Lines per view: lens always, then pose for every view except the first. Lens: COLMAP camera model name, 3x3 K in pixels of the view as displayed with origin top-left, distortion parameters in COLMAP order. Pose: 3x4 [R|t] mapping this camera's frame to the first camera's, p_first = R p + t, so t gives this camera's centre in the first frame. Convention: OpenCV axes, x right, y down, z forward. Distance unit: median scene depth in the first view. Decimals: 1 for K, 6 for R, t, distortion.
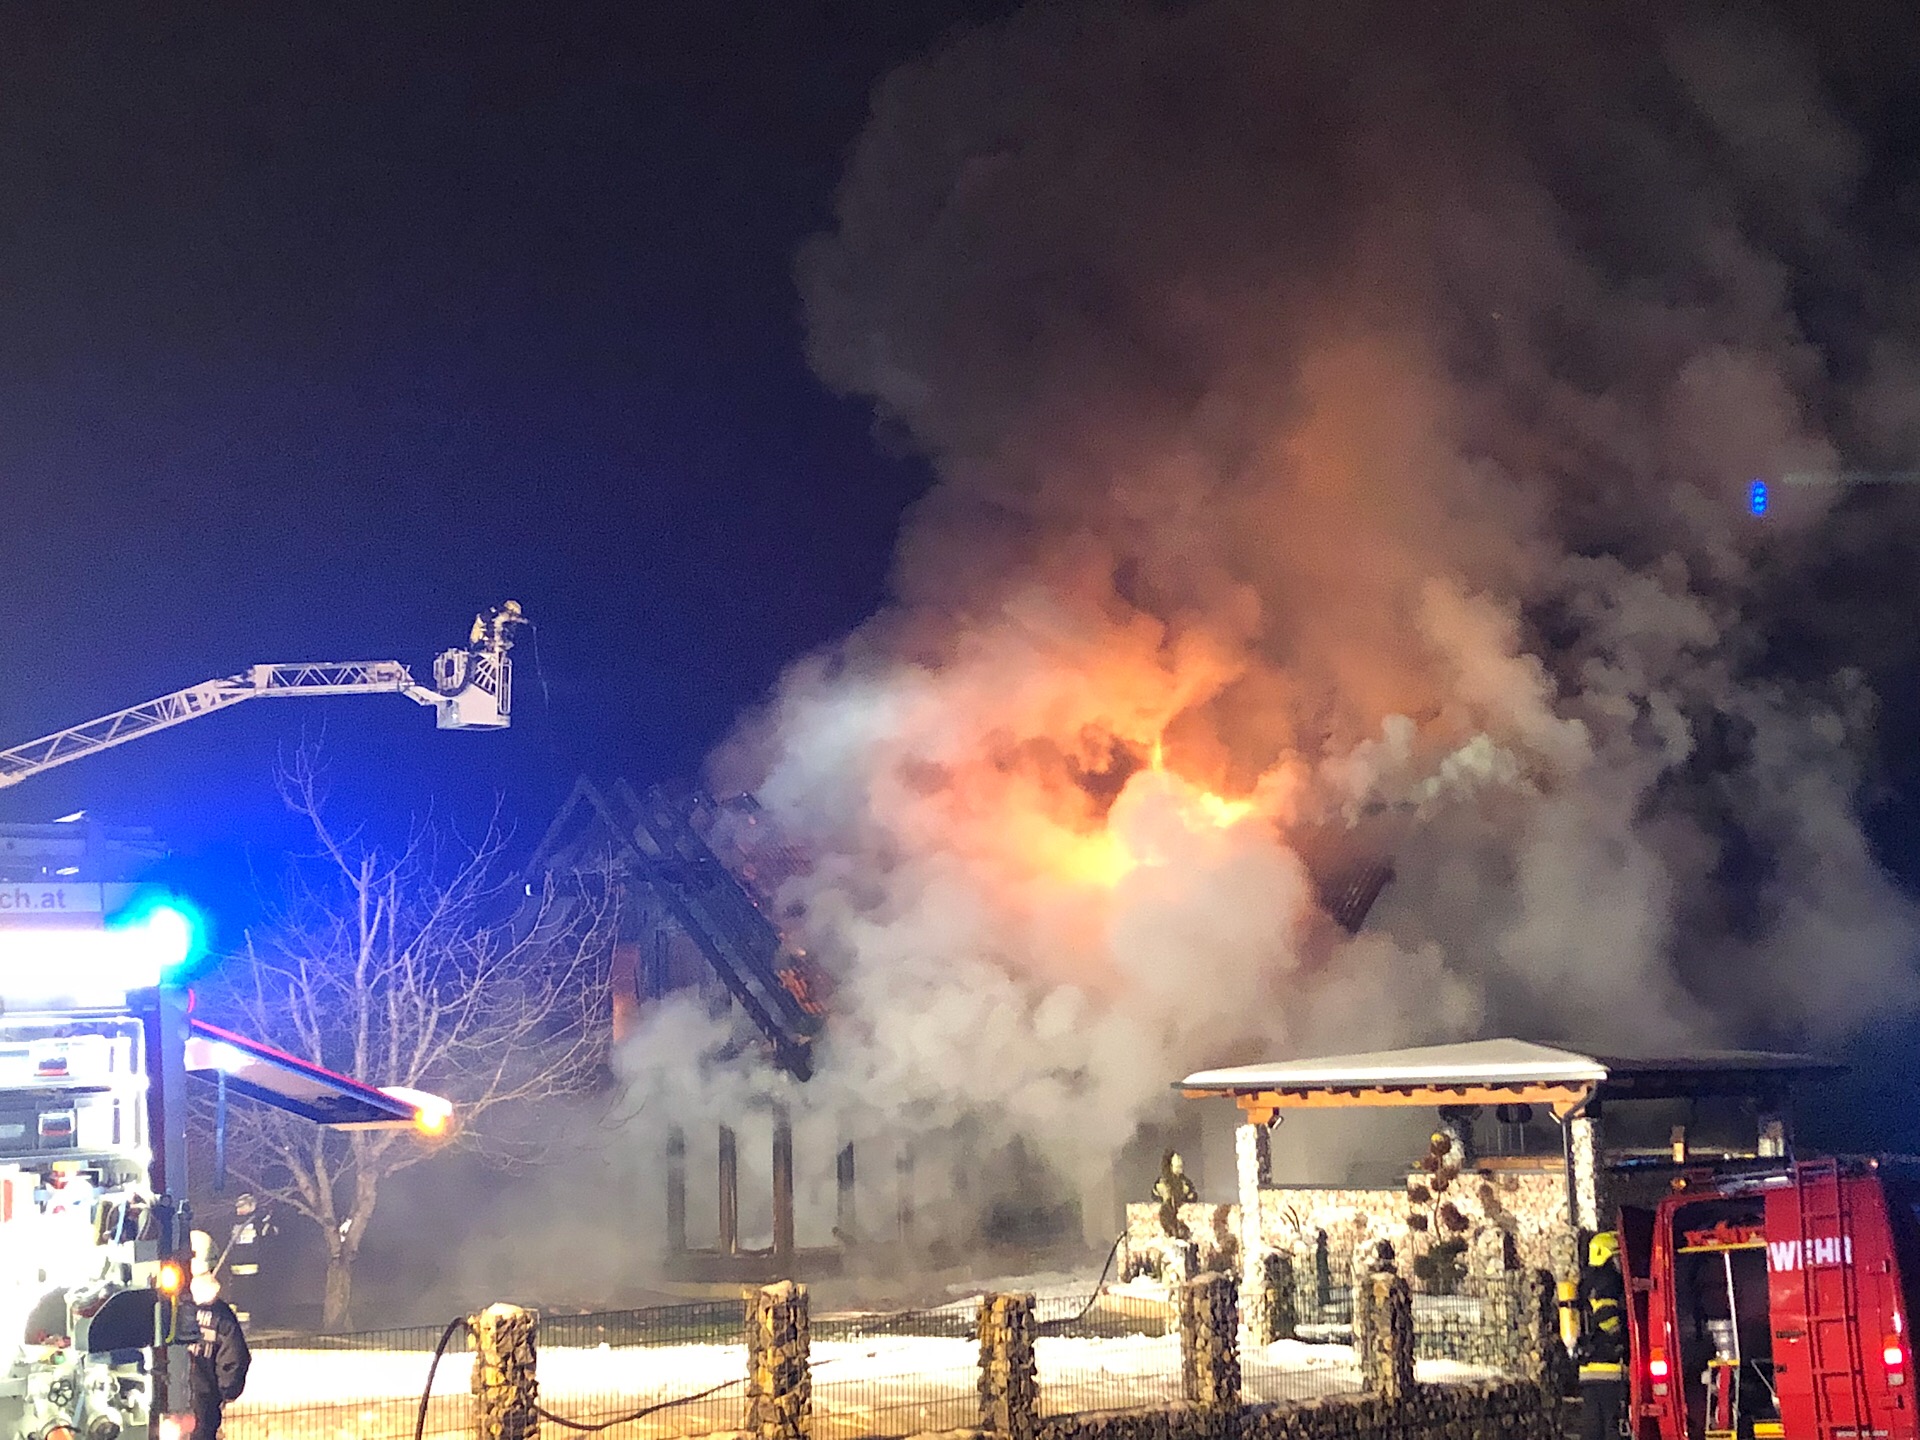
lens RADIAL K [[2766.0, 0, 969.5], [0, 2766.0, 705.8], [0, 0, 1]] dist [0.152391, -0.523434]
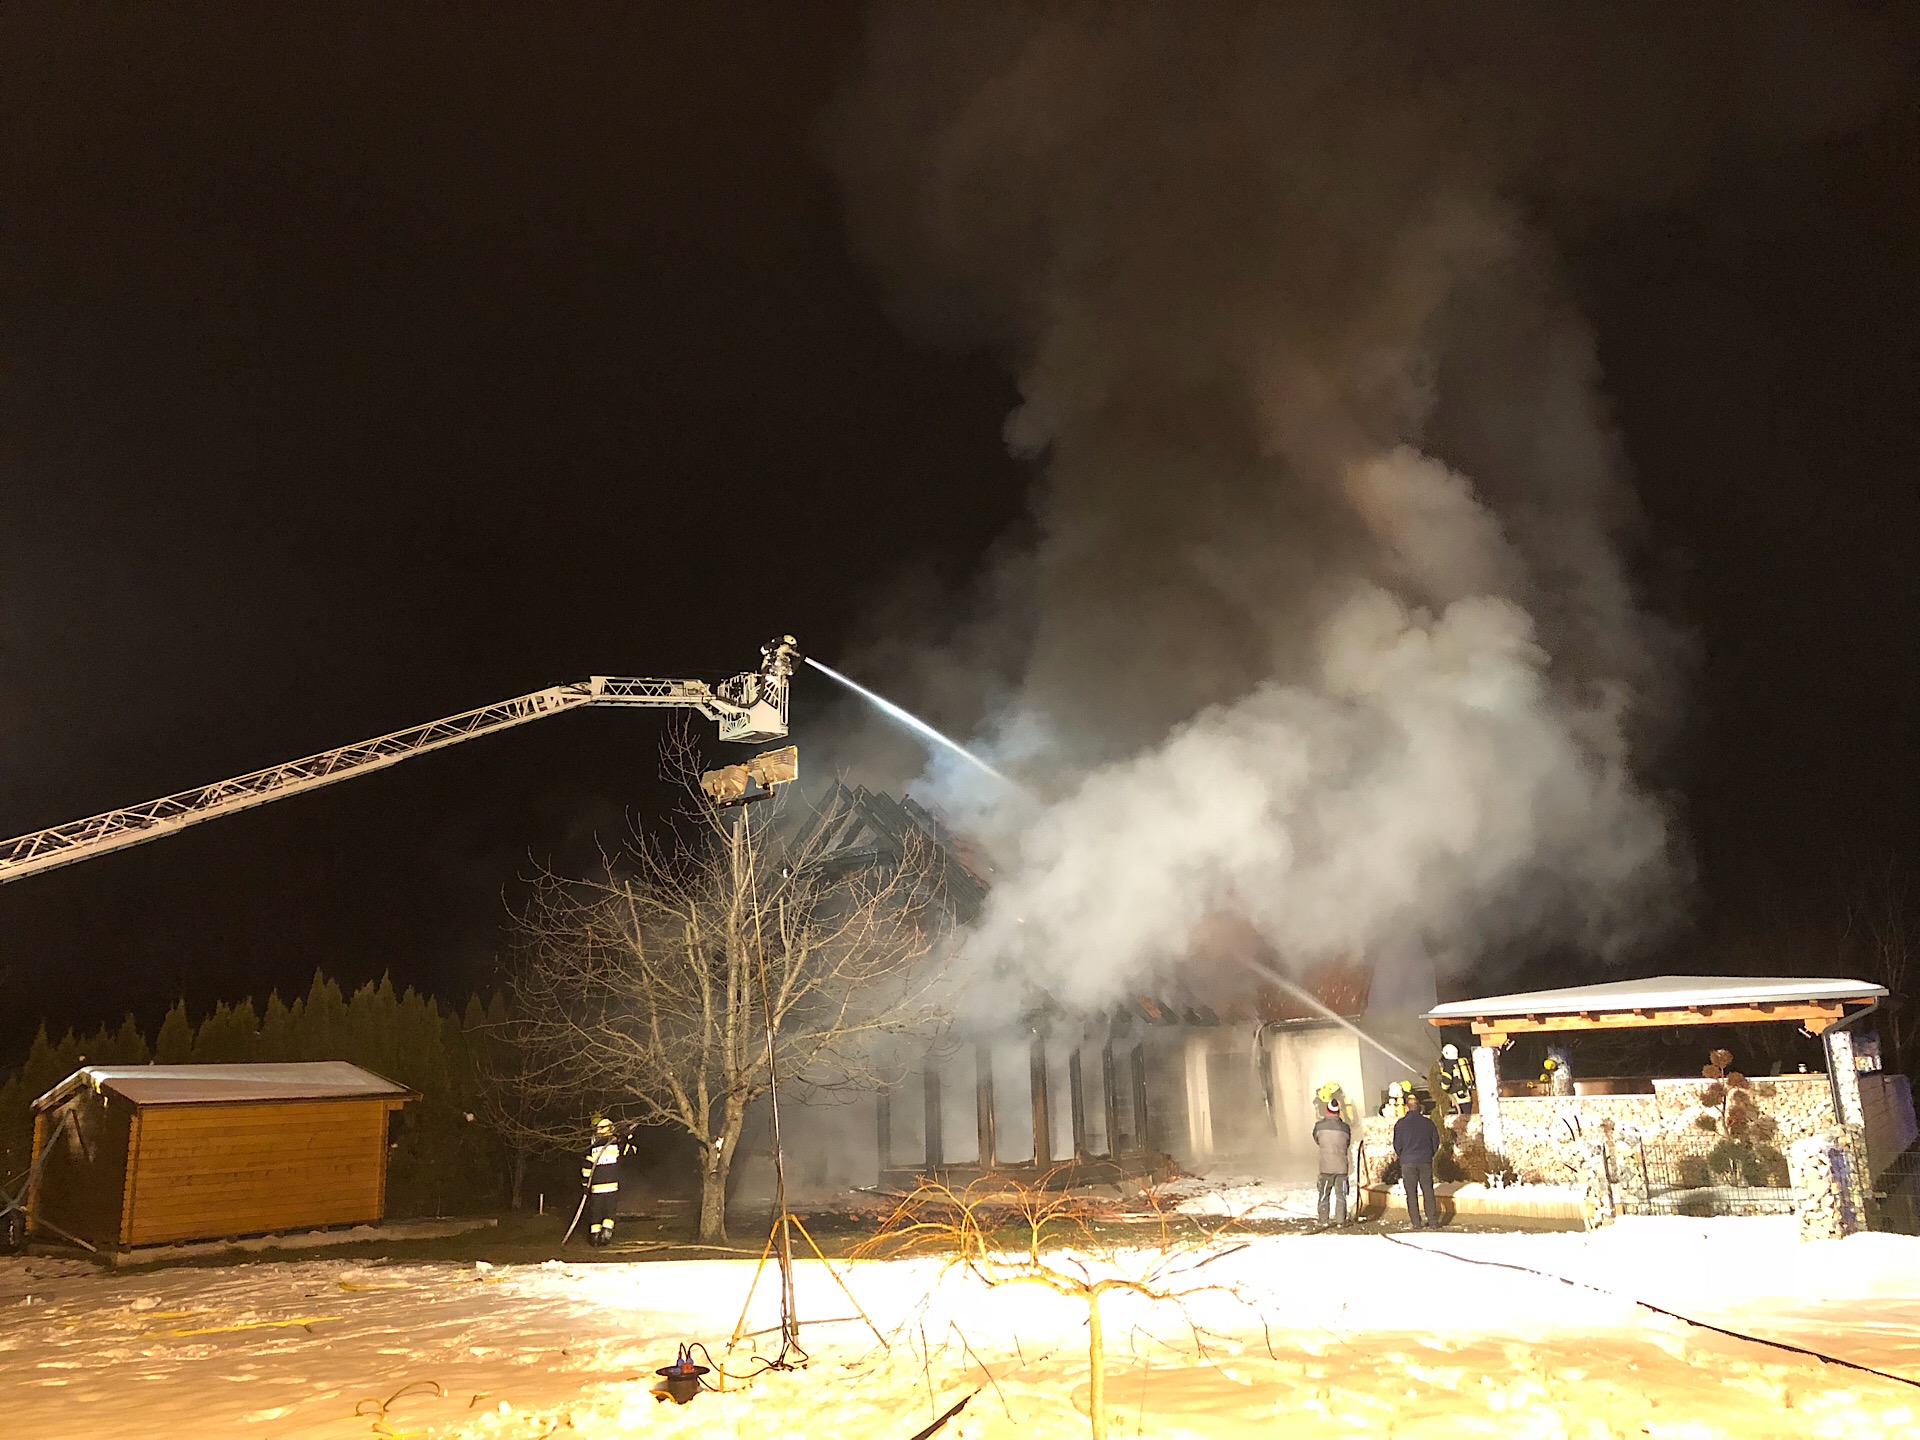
lens RADIAL K [[1608.4, 0, 994.9], [0, 1608.4, 700.6], [0, 0, 1]] dist [0.007924, 0.046161]
pose [[0.987064, 0.026989, 0.158038, -0.220894], [-0.011683, 0.995217, -0.096989, 0.070207], [-0.159899, 0.093888, 0.982658, 0.327494]]
